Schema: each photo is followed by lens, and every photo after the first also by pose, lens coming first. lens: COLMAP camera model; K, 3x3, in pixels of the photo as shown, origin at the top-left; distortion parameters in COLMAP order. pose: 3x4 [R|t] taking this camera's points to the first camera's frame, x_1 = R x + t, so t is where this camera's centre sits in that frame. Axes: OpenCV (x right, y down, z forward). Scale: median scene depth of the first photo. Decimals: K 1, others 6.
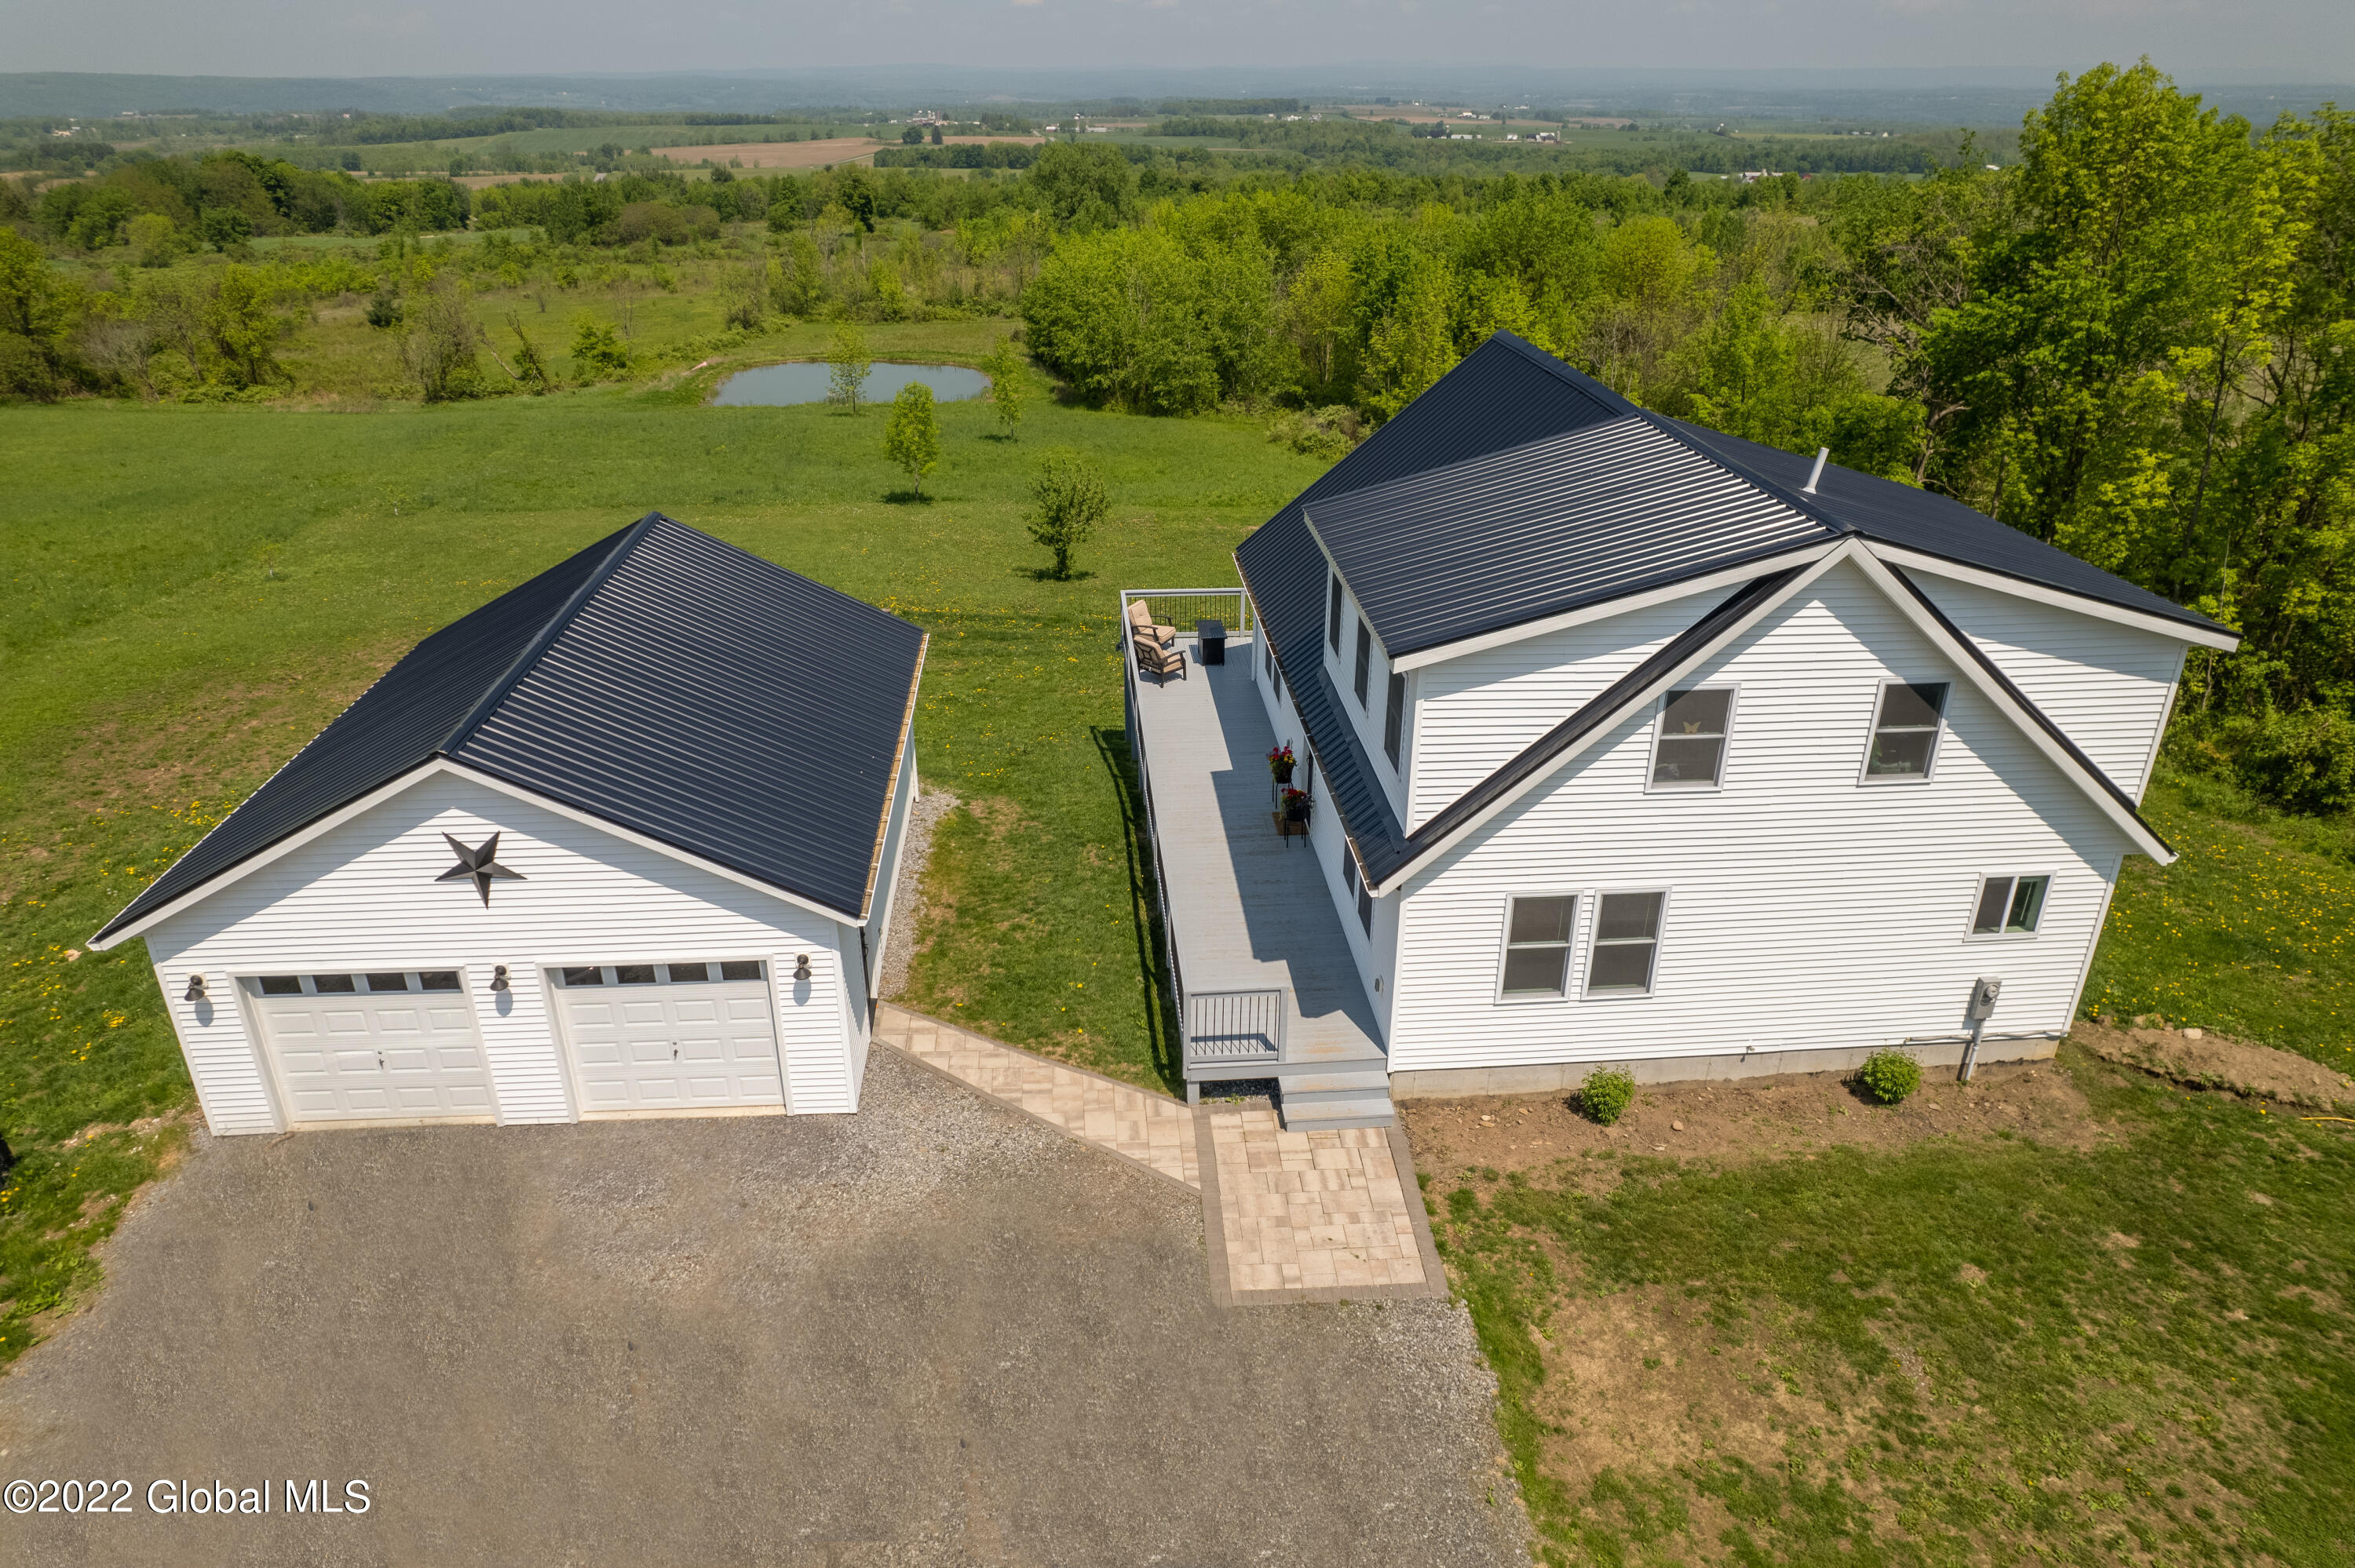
lens RADIAL K [[1447.3, 0, 1179.3], [0, 1447.3, 793.1], [0, 0, 1]] dist [-0.069365, 0.055496]
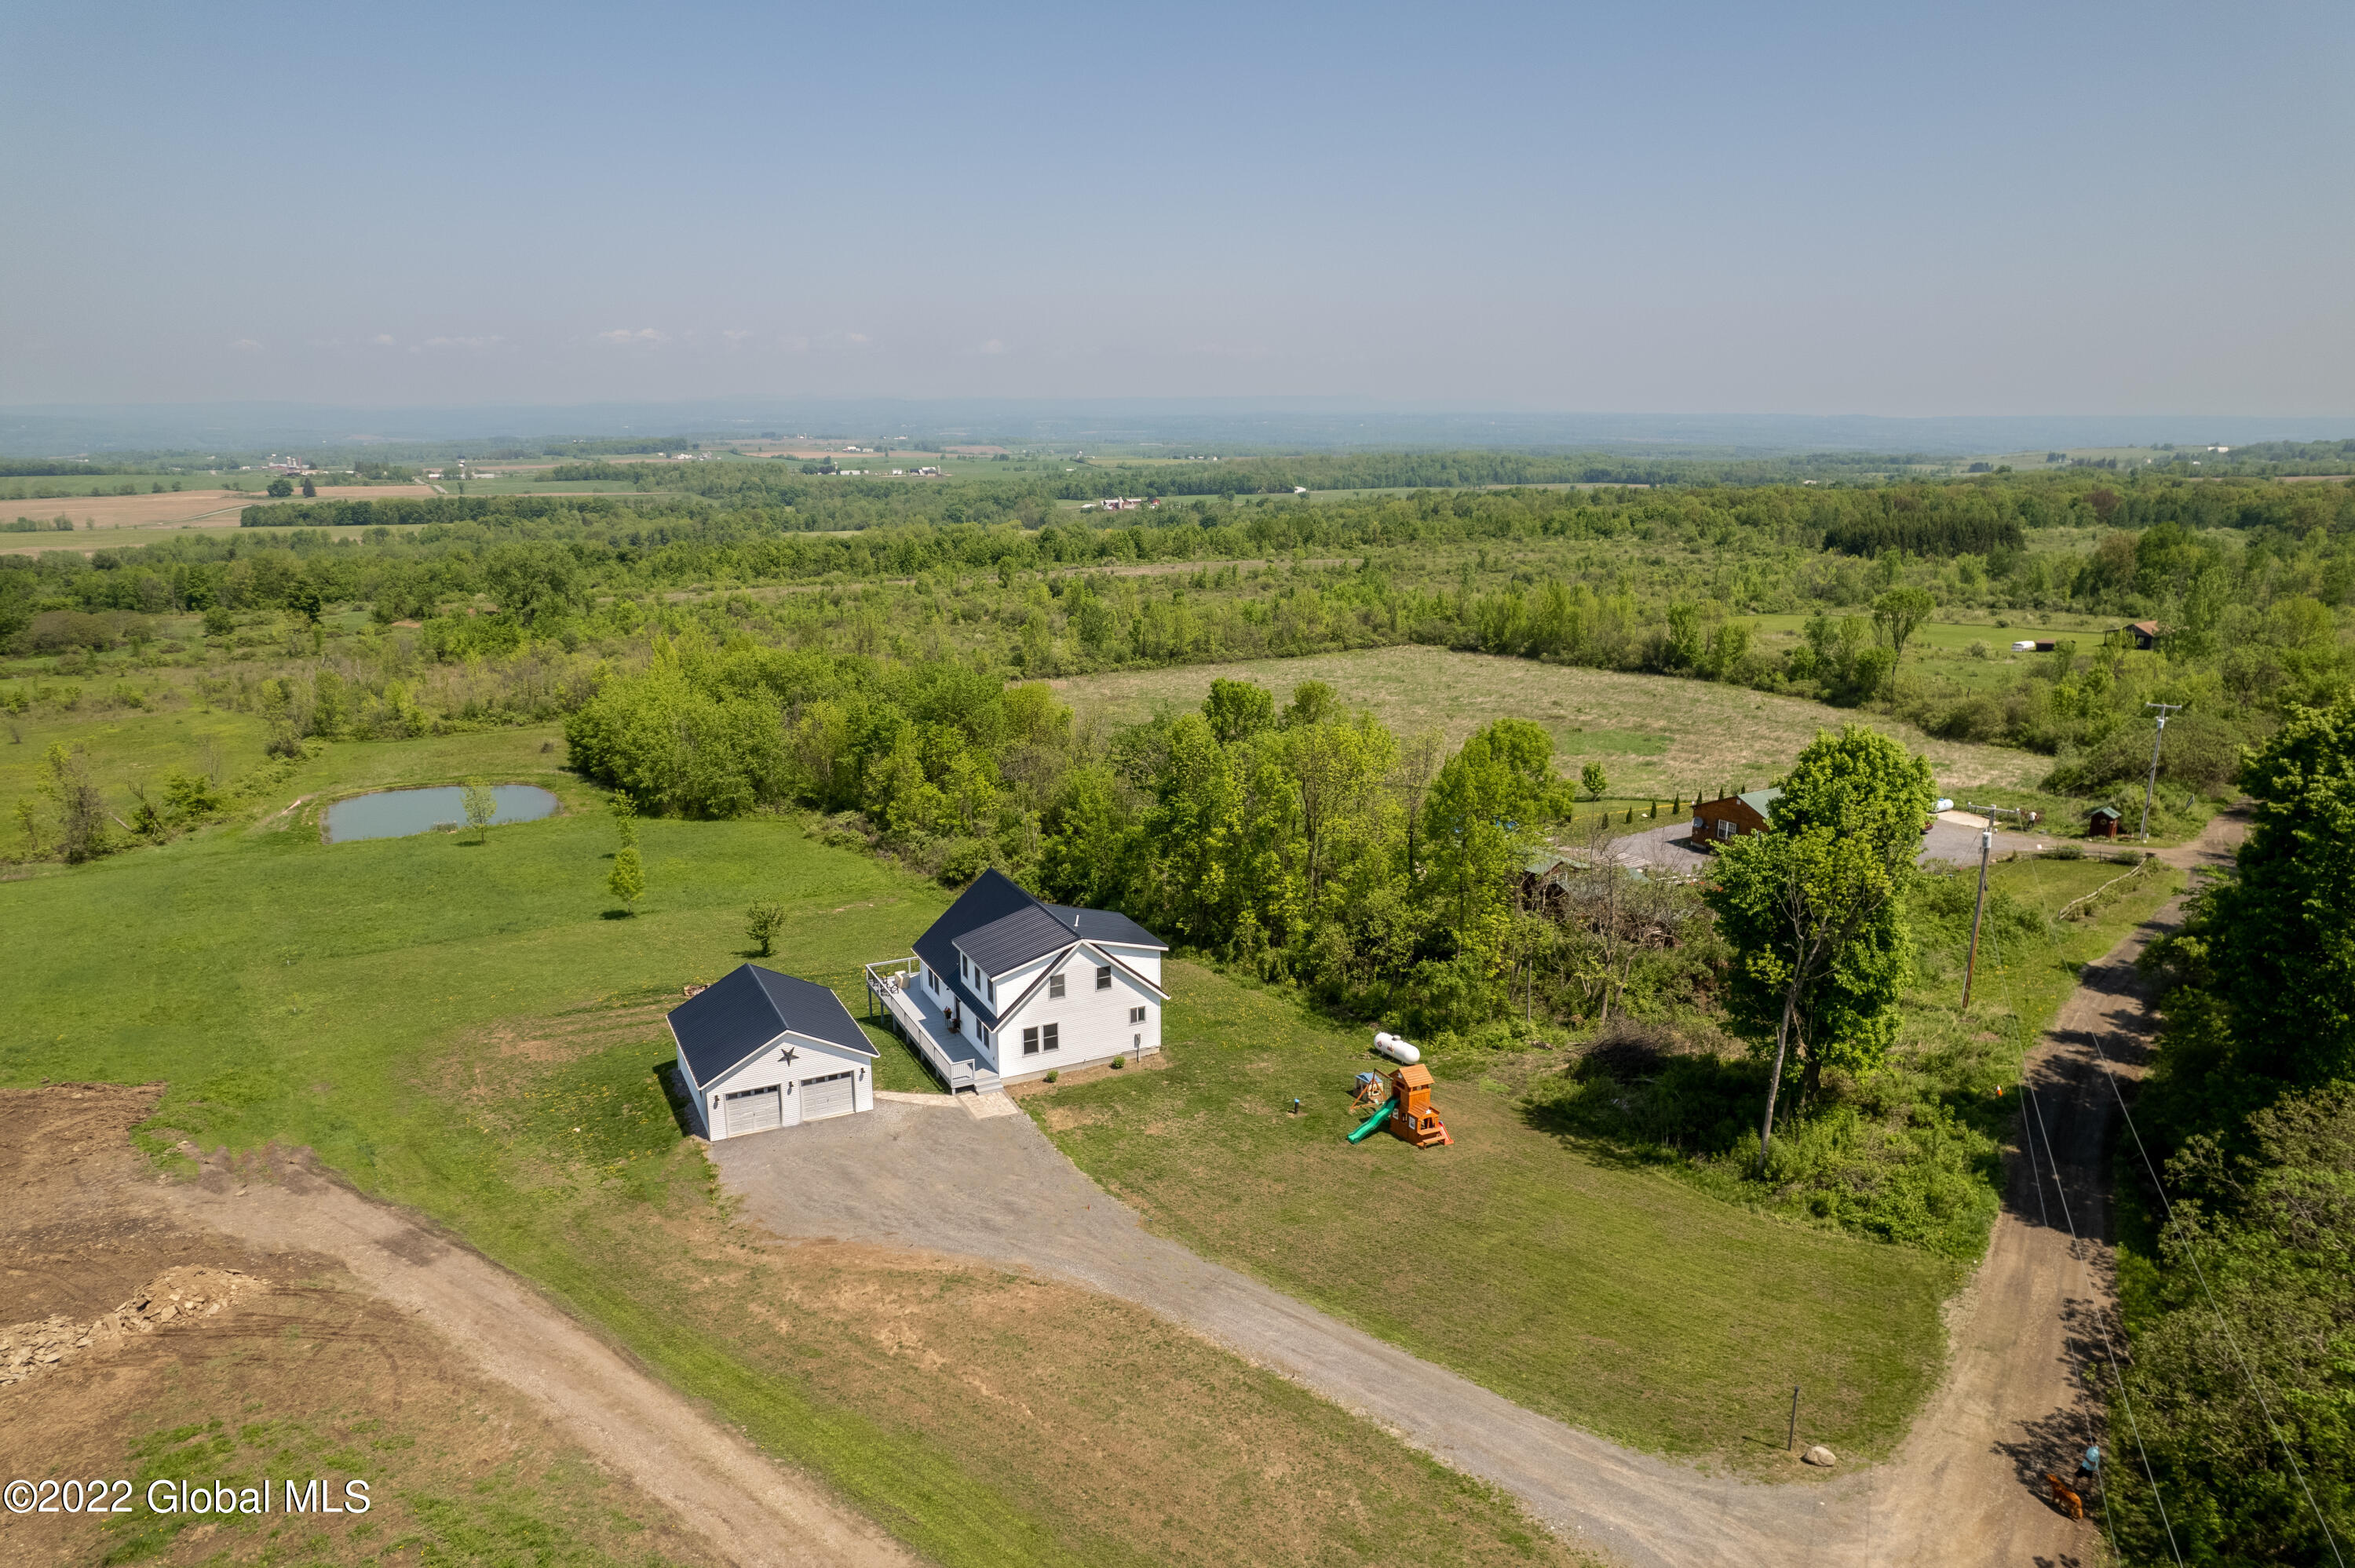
lens RADIAL K [[1447.3, 0, 1179.3], [0, 1447.3, 793.1], [0, 0, 1]] dist [-0.069365, 0.055496]
pose [[0.921353, -0.091426, 0.377822, -0.144409], [0.166808, 0.970900, -0.171836, 0.032943], [-0.351118, 0.221345, 0.909793, -0.517862]]
